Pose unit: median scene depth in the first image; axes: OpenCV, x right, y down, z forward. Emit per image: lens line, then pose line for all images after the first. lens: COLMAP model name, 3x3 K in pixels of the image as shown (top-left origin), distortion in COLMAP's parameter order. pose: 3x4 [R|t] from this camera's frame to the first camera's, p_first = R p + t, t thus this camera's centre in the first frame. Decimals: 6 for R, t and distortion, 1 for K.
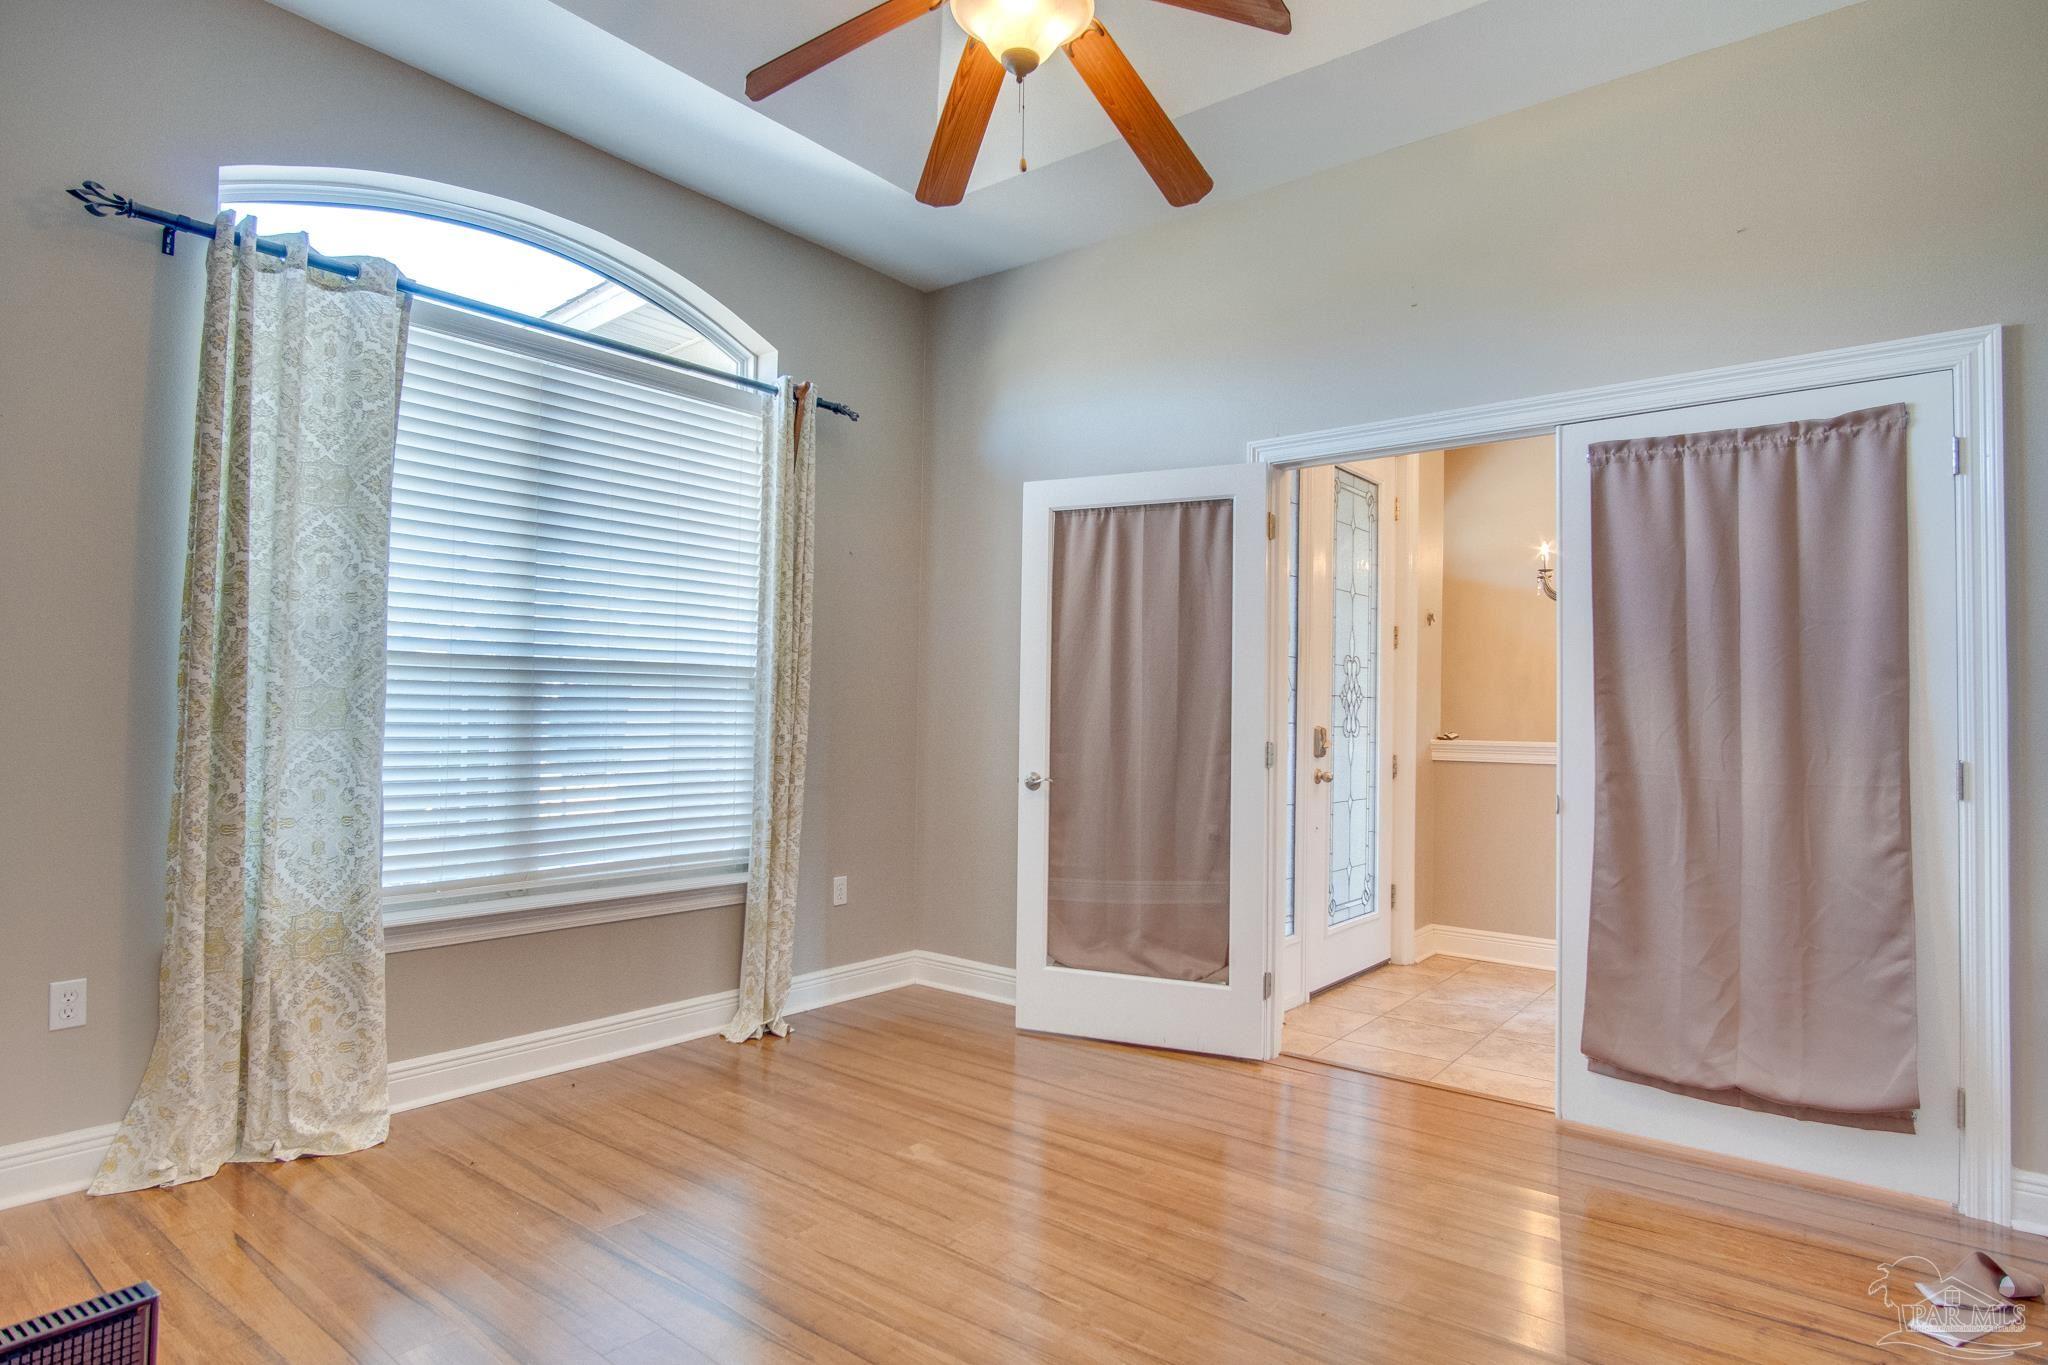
lens RADIAL K [[1120.9, 0, 1033.1], [0, 1120.9, 681.6], [0, 0, 1]] dist [-0.001728, -0.000367]
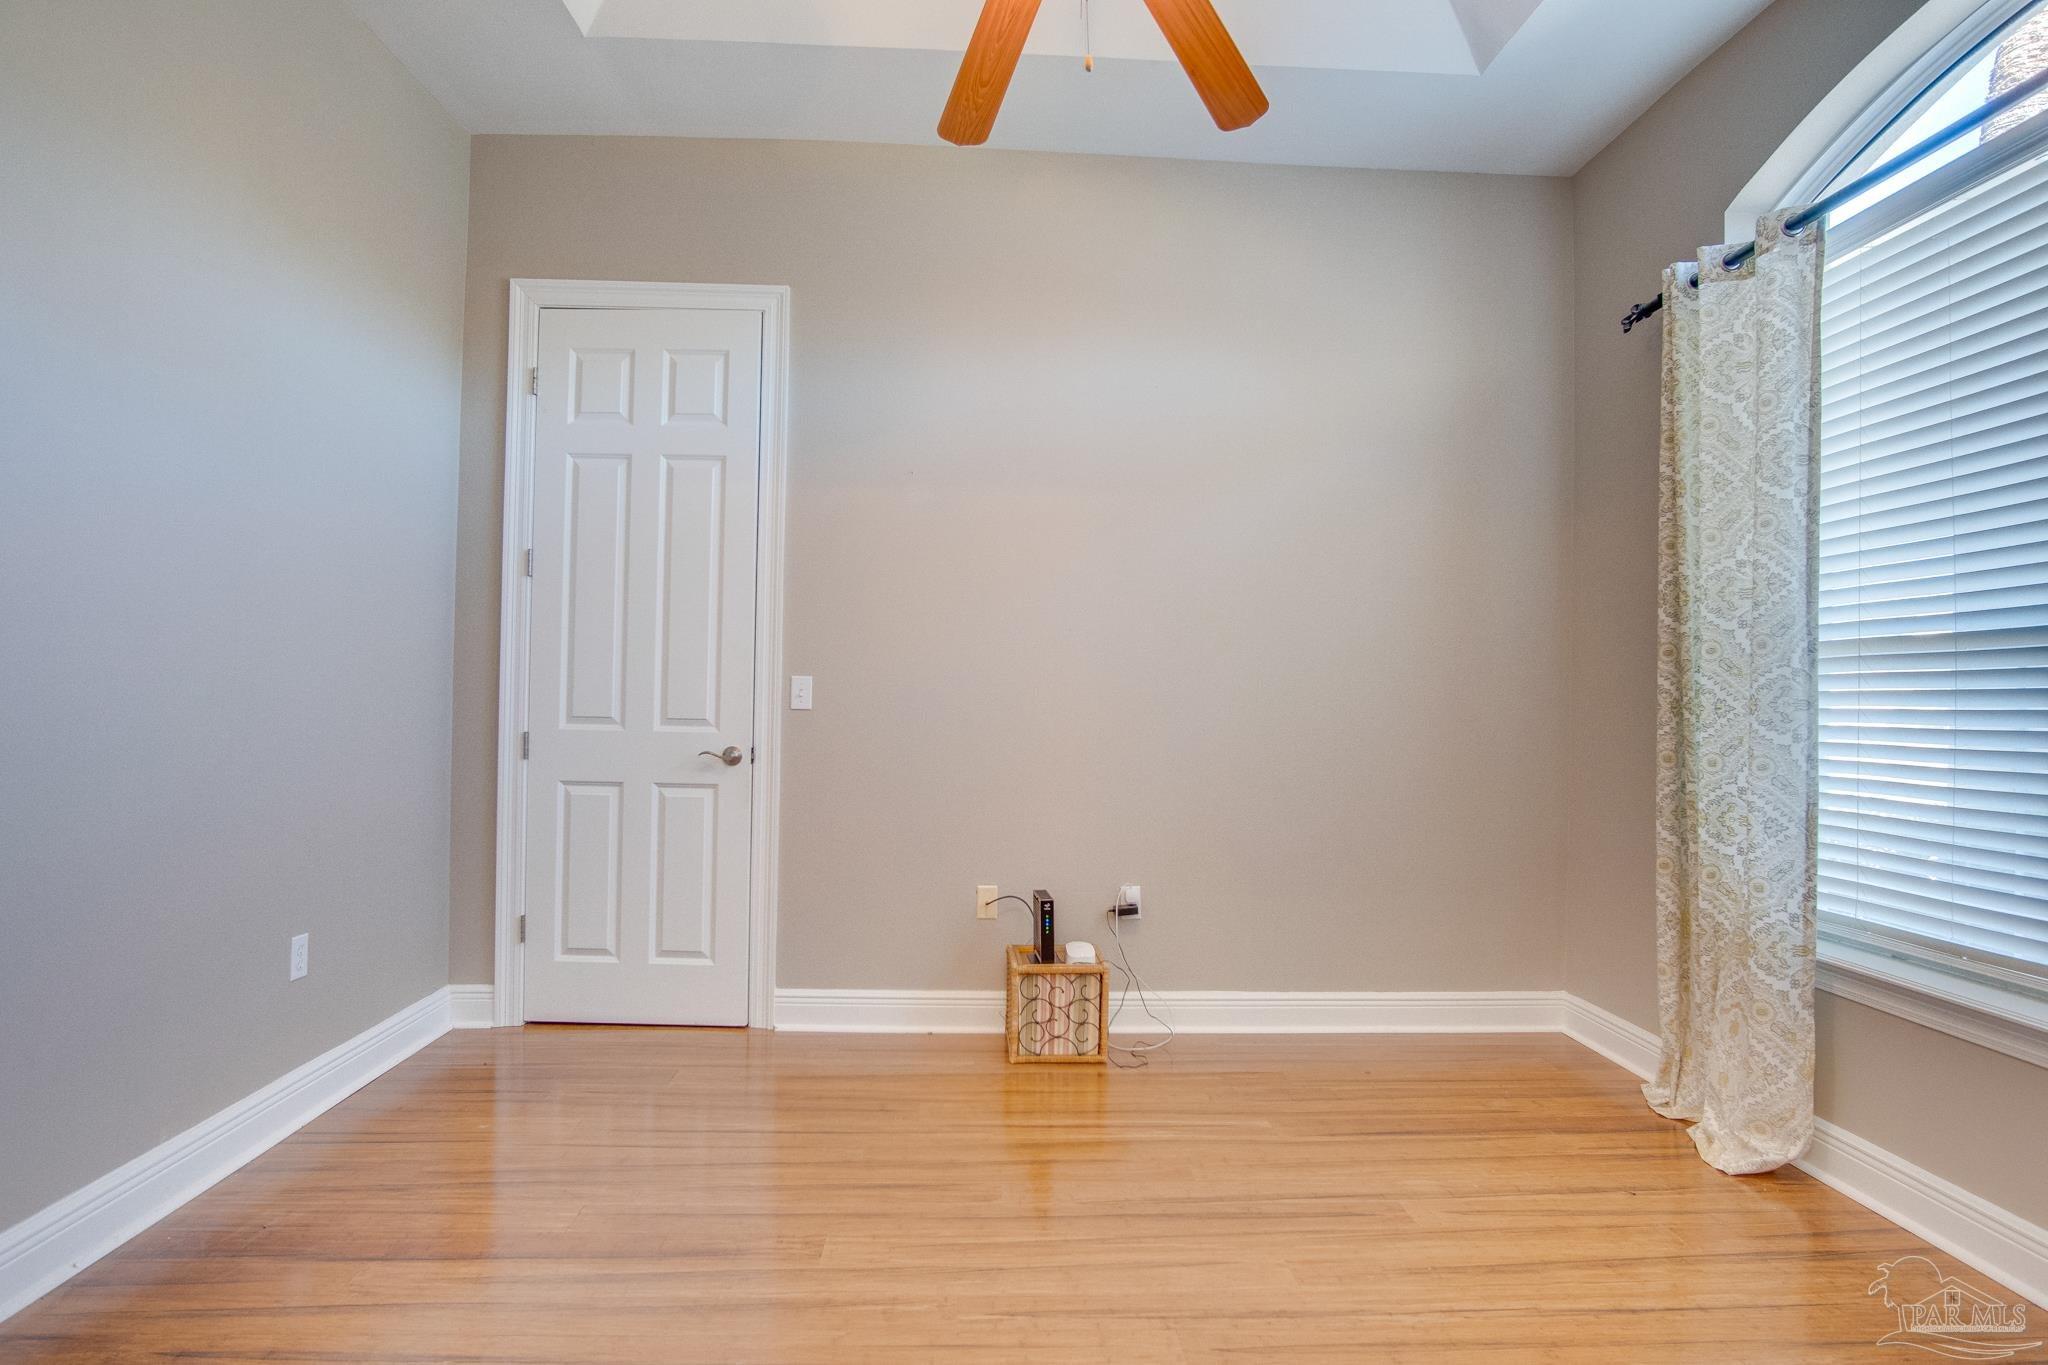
lens RADIAL K [[1120.9, 0, 1032.2], [0, 1120.9, 689.8], [0, 0, 1]] dist [-0.001728, -0.000367]
pose [[-0.752417, -0.031632, -0.657927, 0.502815], [0.001348, 0.998770, -0.049560, 0.057040], [0.658685, -0.038177, -0.751450, 1.392582]]
